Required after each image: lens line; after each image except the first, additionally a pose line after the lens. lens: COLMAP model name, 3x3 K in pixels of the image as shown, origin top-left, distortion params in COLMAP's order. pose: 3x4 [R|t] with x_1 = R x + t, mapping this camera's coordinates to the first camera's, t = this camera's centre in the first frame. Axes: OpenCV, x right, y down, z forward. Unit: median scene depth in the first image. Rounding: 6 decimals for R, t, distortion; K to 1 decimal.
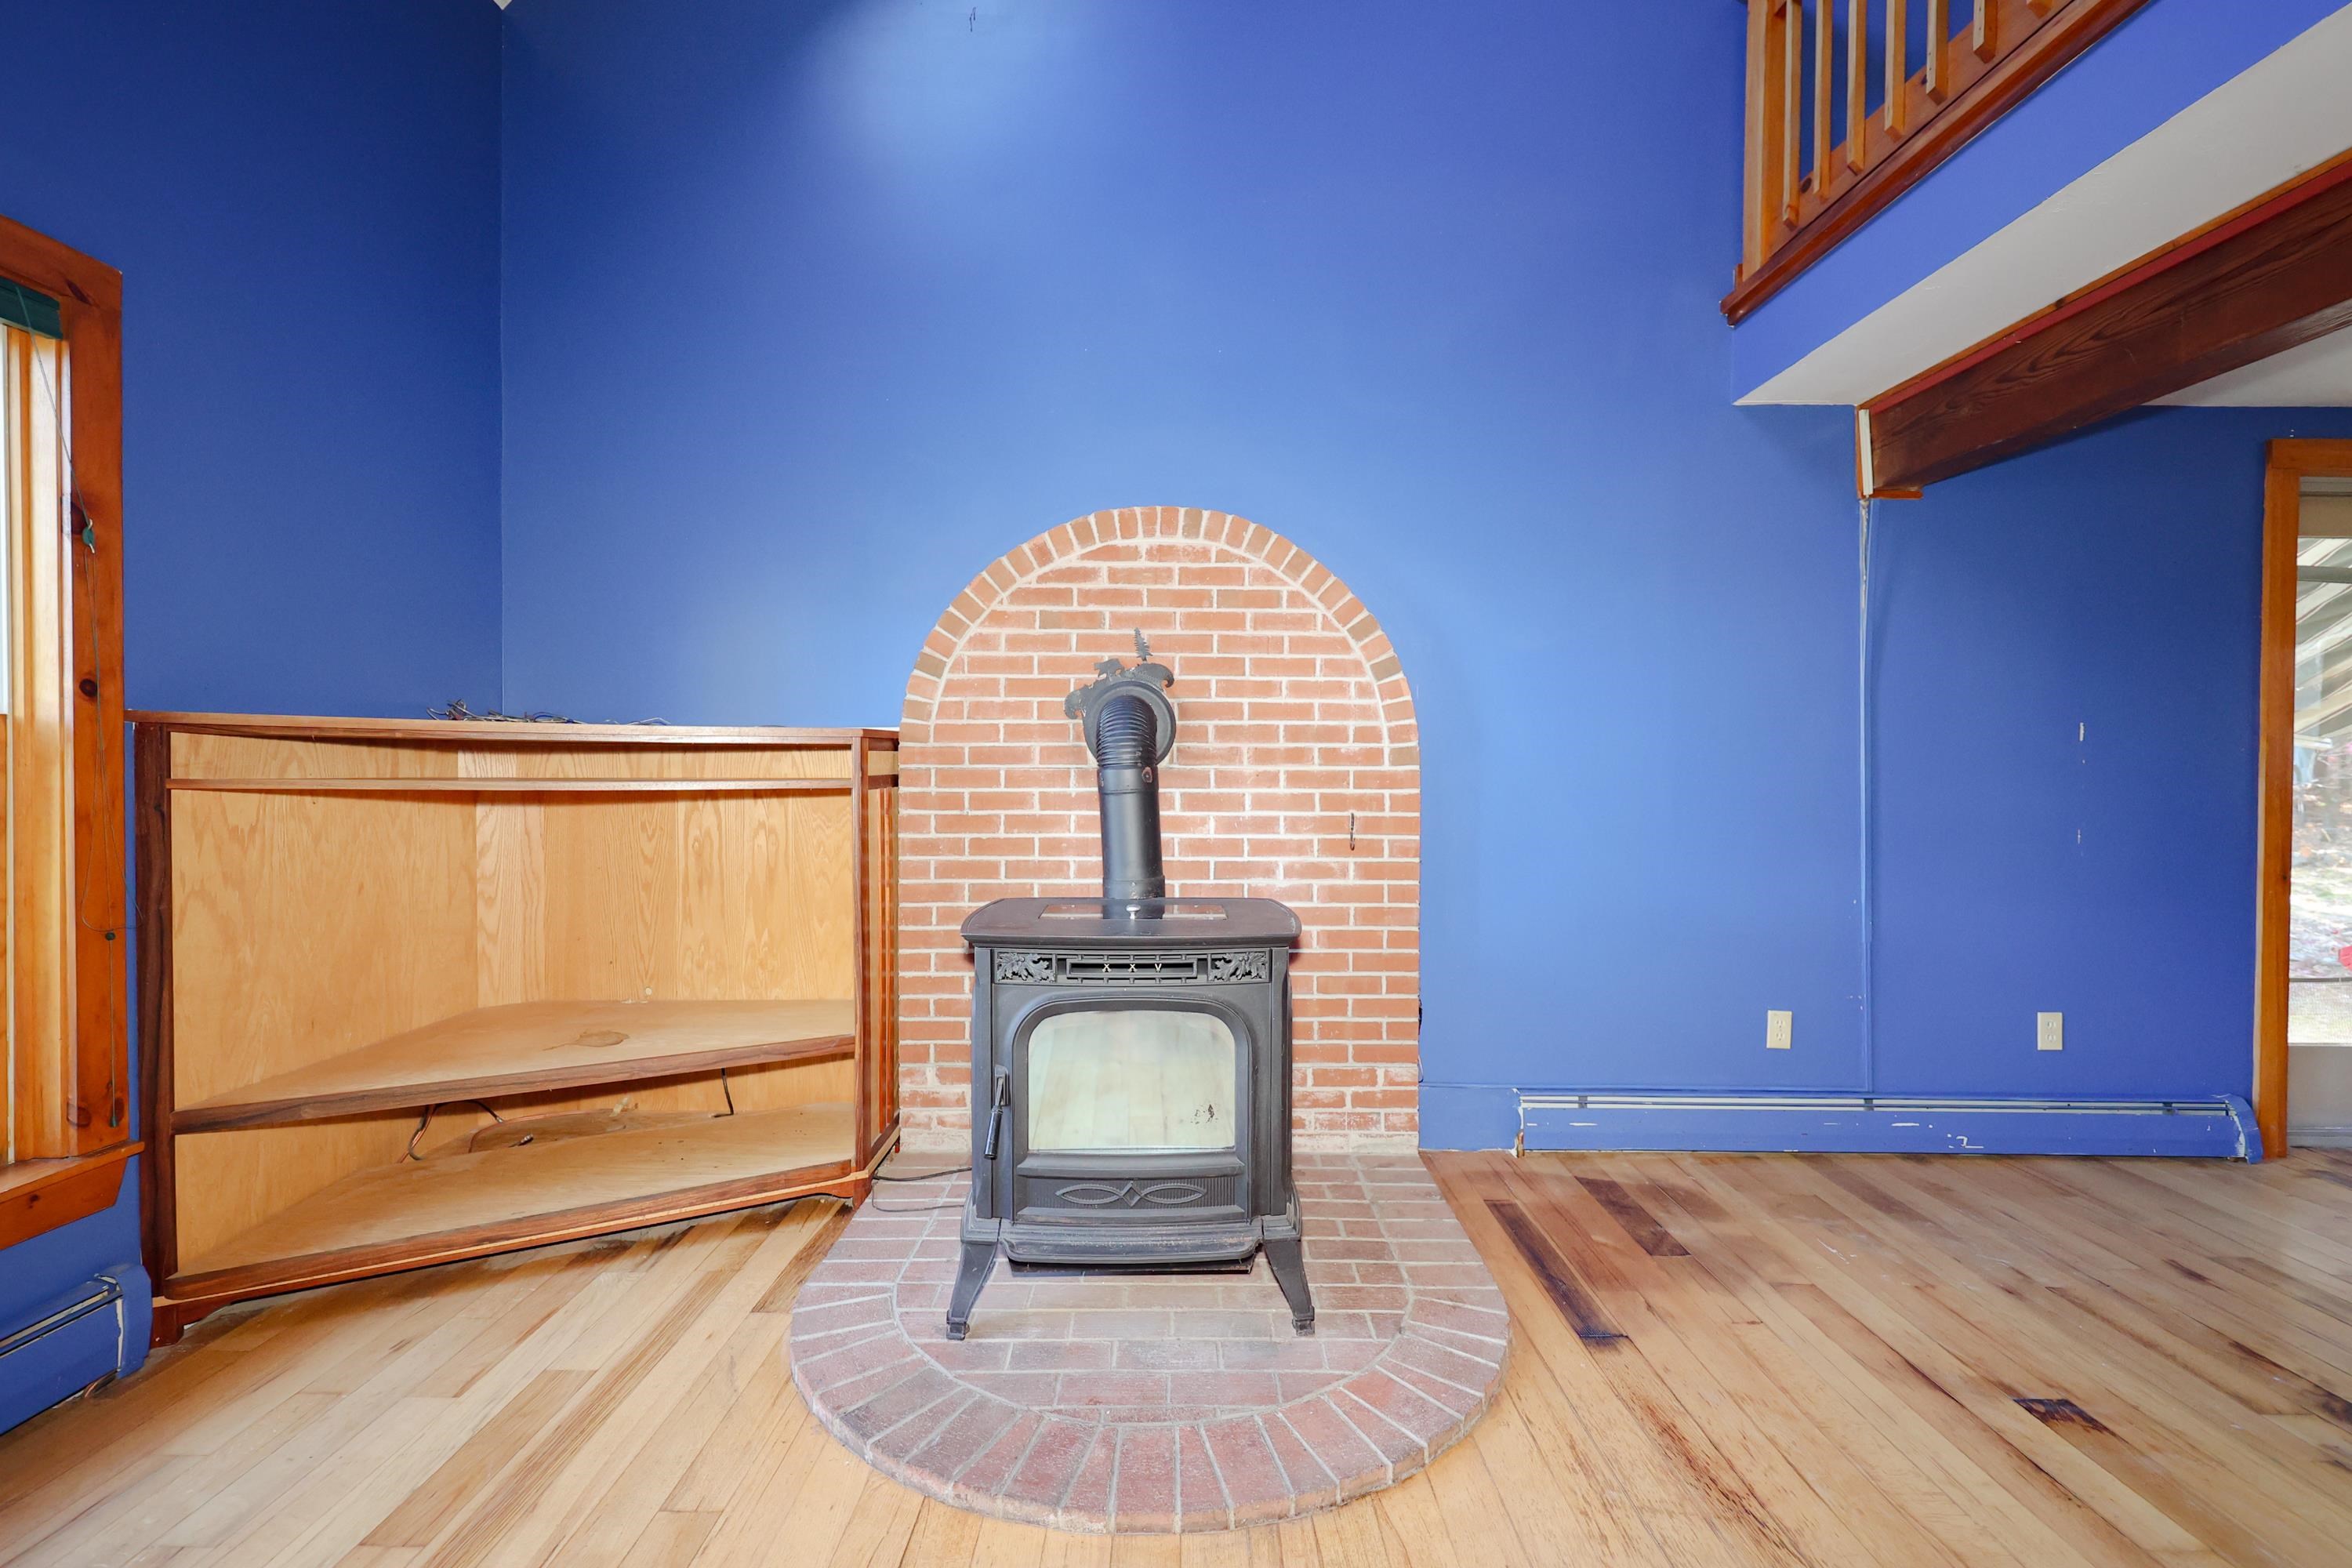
lens RADIAL K [[1007.1, 0, 1176.0], [0, 1007.1, 784.0], [0, 0, 1]] dist [0.001560, 0.000019]
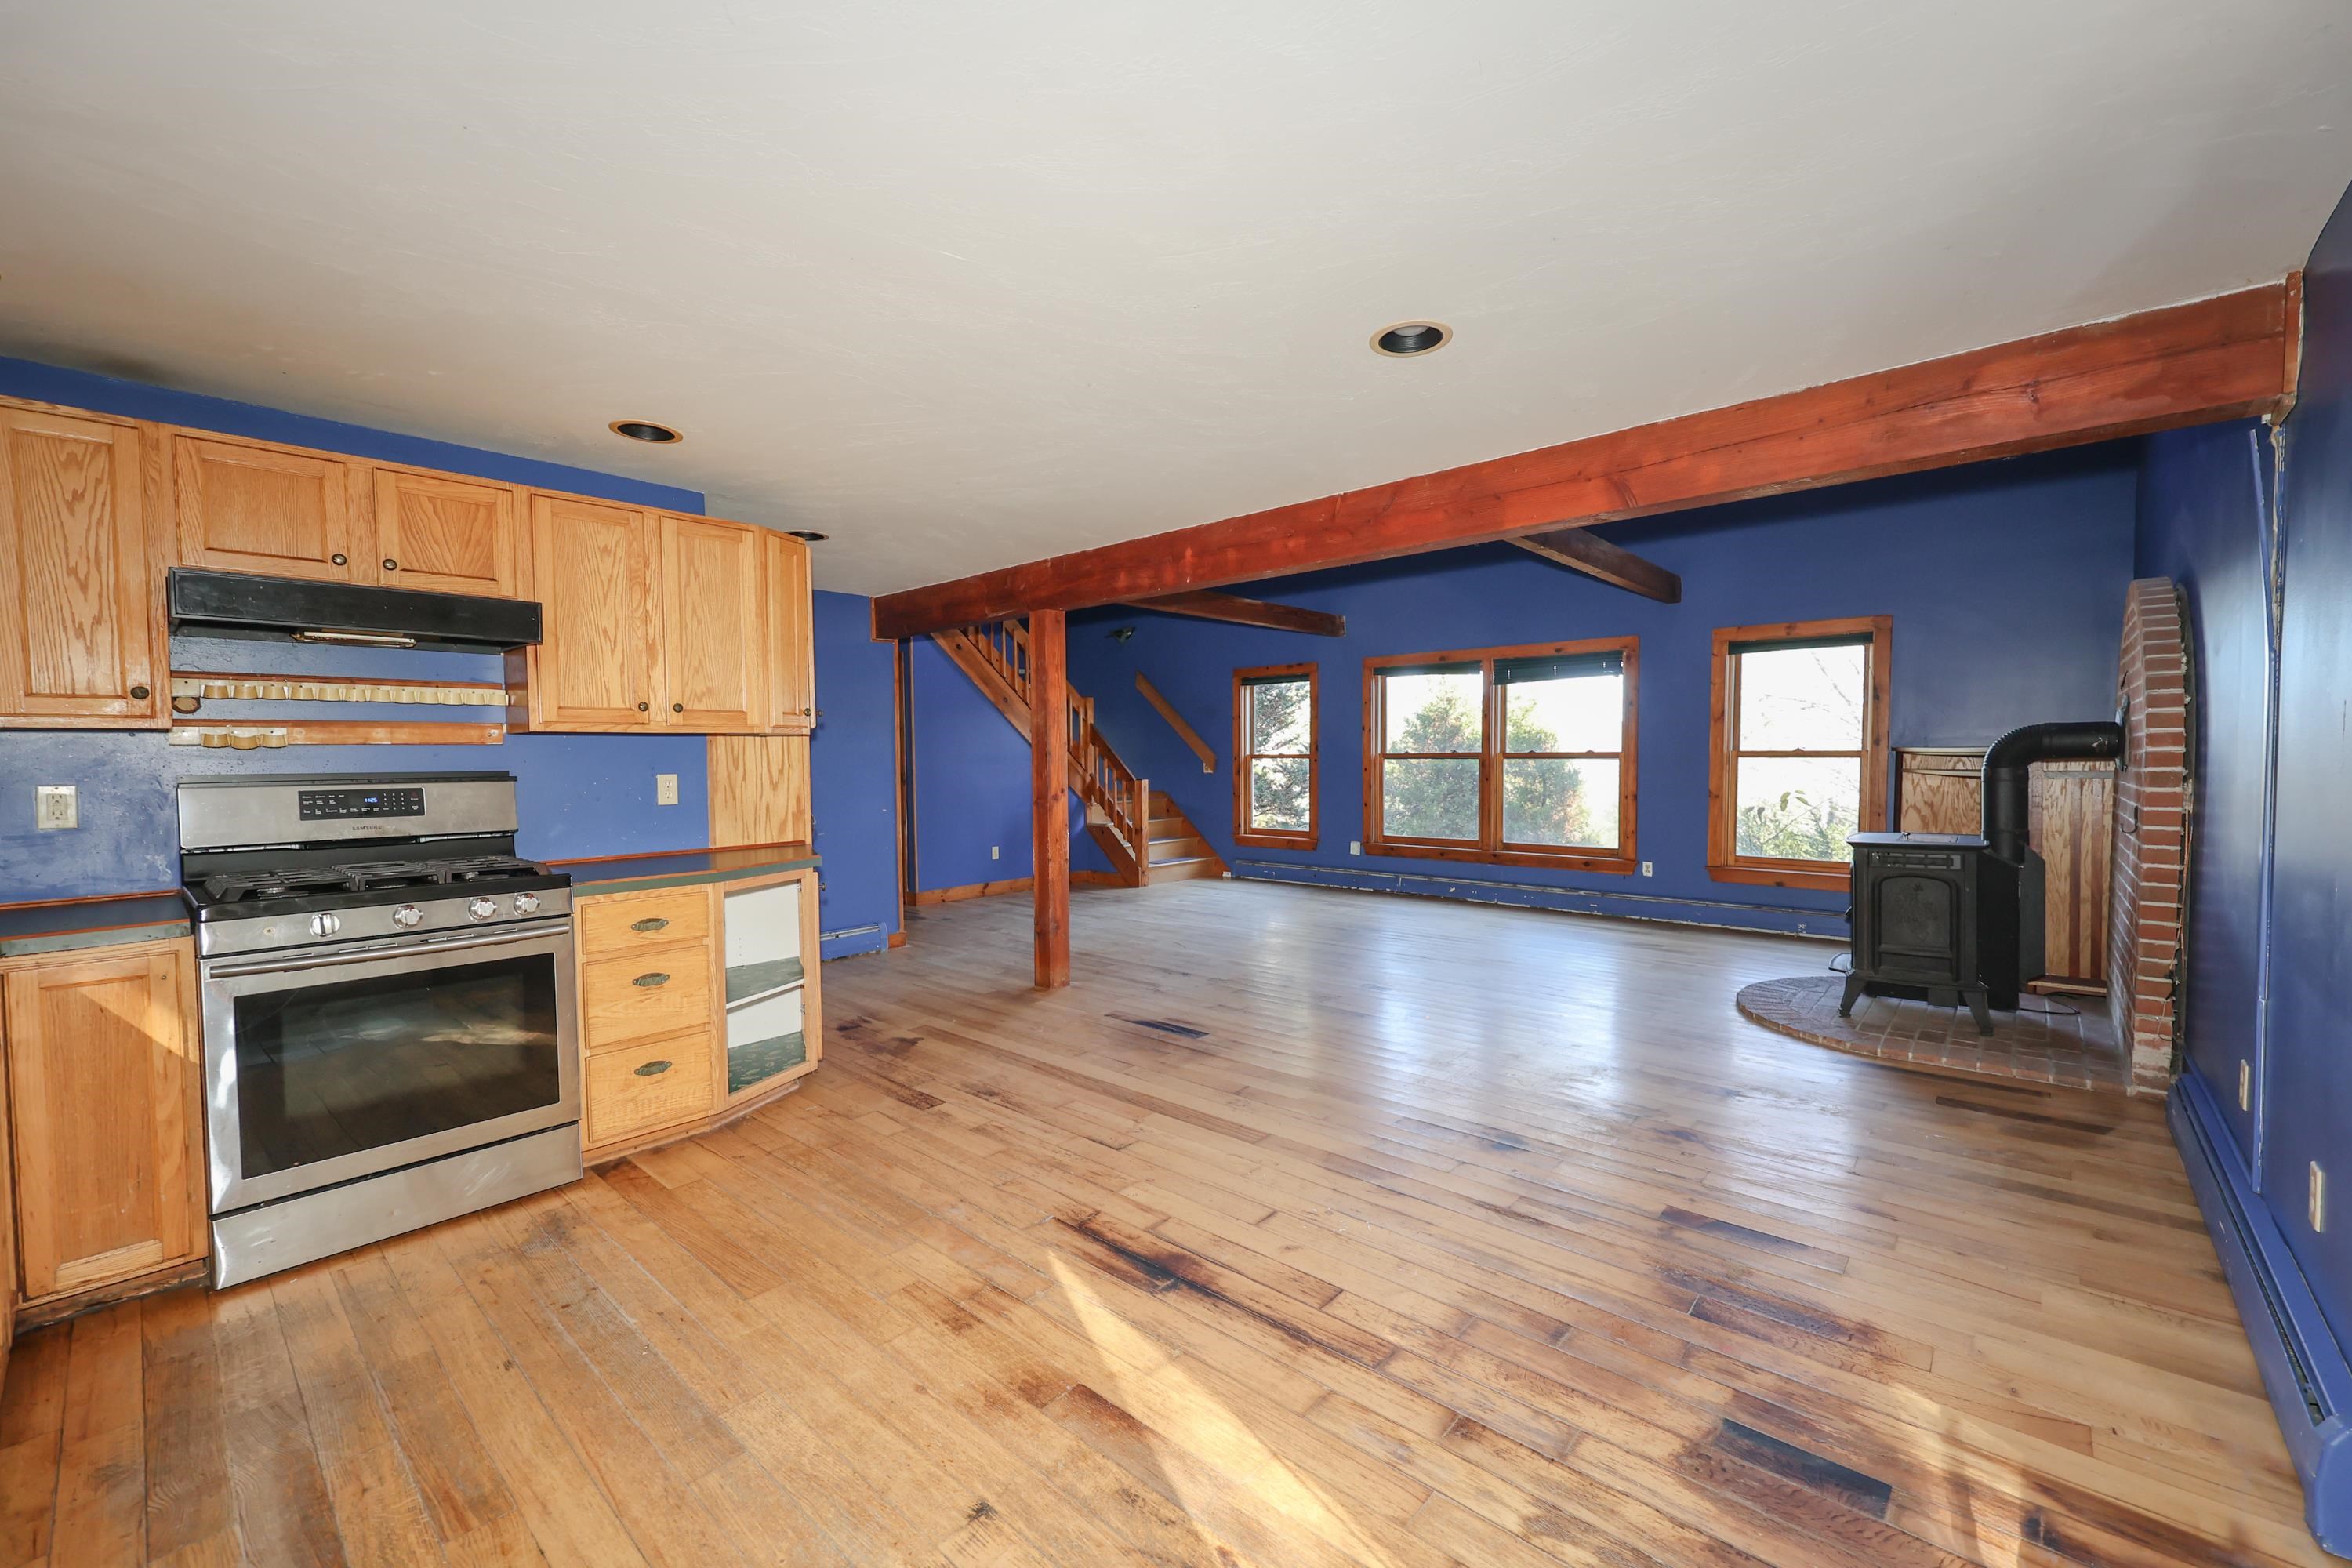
lens RADIAL K [[952.4, 0, 1186.8], [0, 952.4, 802.2], [0, 0, 1]] dist [0.011456, -0.000058]
pose [[-0.664813, 0.035452, -0.746168, 1.842939], [-0.004624, 0.998659, 0.051568, -0.031105], [0.746995, 0.037733, -0.663758, 0.895434]]
